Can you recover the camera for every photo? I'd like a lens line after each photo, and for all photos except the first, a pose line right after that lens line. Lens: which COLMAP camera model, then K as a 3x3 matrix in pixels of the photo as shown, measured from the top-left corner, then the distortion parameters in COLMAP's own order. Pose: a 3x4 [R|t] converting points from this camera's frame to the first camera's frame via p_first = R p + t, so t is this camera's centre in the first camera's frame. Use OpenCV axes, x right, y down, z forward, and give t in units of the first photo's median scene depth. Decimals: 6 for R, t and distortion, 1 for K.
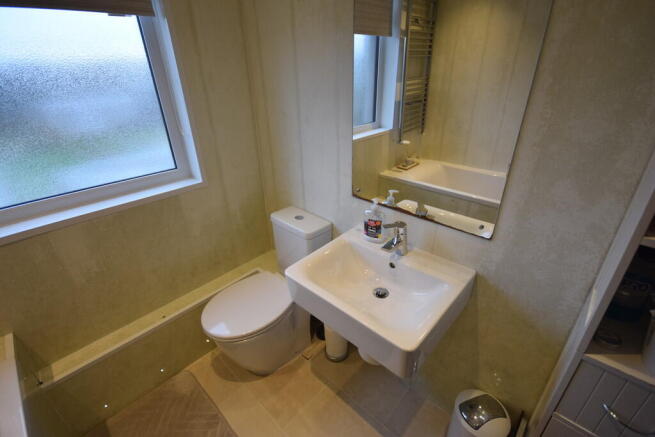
lens RADIAL K [[319.3, 0, 327.5], [0, 319.3, 218.5], [0, 0, 1]] dist [0.022531, -0.000028]
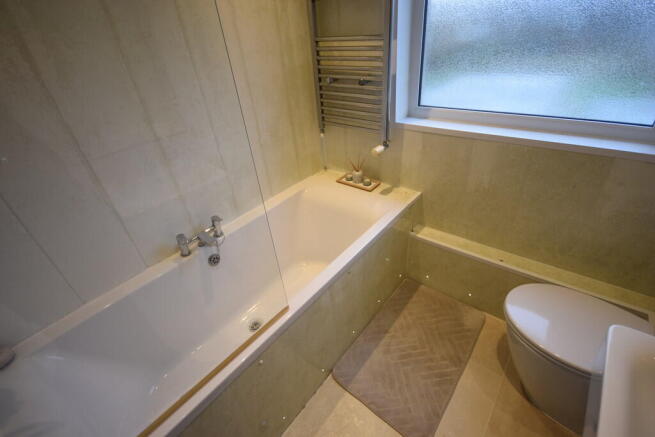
lens RADIAL K [[319.3, 0, 327.5], [0, 319.3, 218.5], [0, 0, 1]] dist [0.022531, -0.000028]
pose [[0.056950, 0.559170, -0.827095, 0.216762], [-0.358299, 0.784698, 0.505836, -0.110013], [0.931868, 0.267540, 0.245039, 0.218863]]
